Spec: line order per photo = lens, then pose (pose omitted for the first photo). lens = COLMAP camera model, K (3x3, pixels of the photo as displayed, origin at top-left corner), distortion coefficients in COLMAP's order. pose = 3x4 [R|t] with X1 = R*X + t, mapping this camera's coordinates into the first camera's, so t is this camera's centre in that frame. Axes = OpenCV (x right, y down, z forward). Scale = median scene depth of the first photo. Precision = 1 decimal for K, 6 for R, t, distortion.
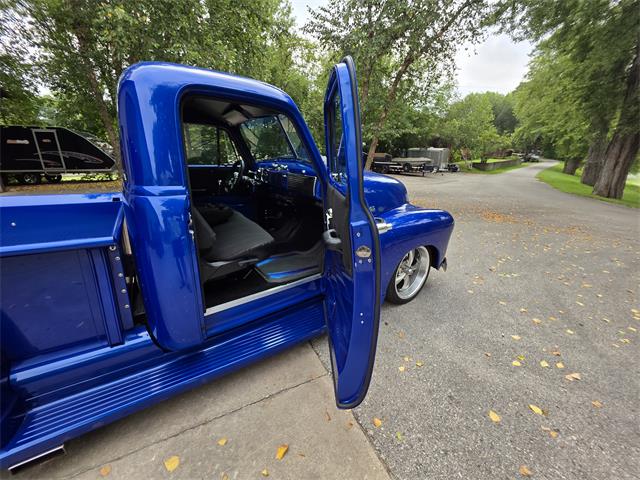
lens RADIAL K [[257.8, 0, 324.8], [0, 257.8, 238.5], [0, 0, 1]] dist [0.003603, -0.000401]
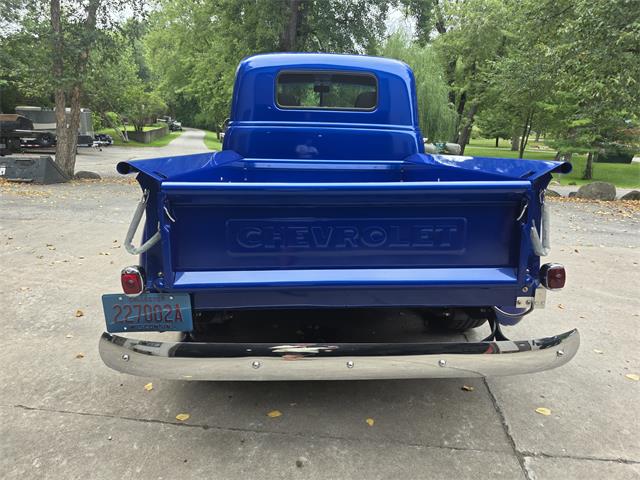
lens RADIAL K [[429.0, 0, 323.7], [0, 429.0, 240.0], [0, 0, 1]] dist [0.058805, -0.055626]
pose [[0.523791, -0.218108, 0.823451, -0.282994], [0.255168, 0.962451, 0.092615, 0.009354], [-0.812731, 0.161608, 0.559778, -0.007665]]
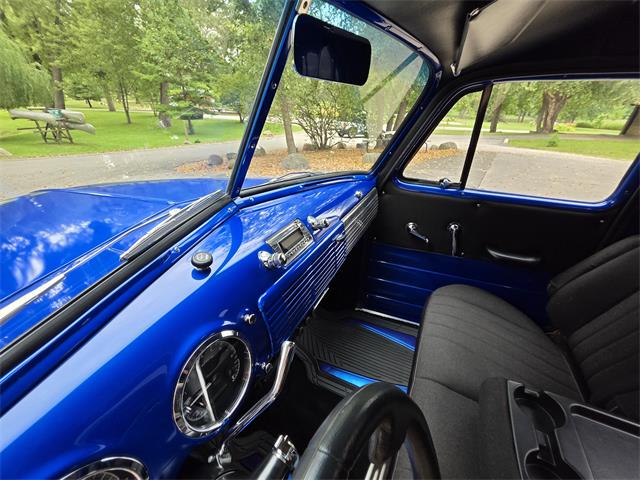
lens RADIAL K [[257.6, 0, 322.2], [0, 257.6, 238.7], [0, 0, 1]] dist [0.001461, -0.000618]
pose [[-0.502205, -0.436908, 0.746258, -0.054109], [0.230165, 0.764312, 0.602371, -0.061349], [-0.833555, 0.474276, -0.283280, 0.152350]]
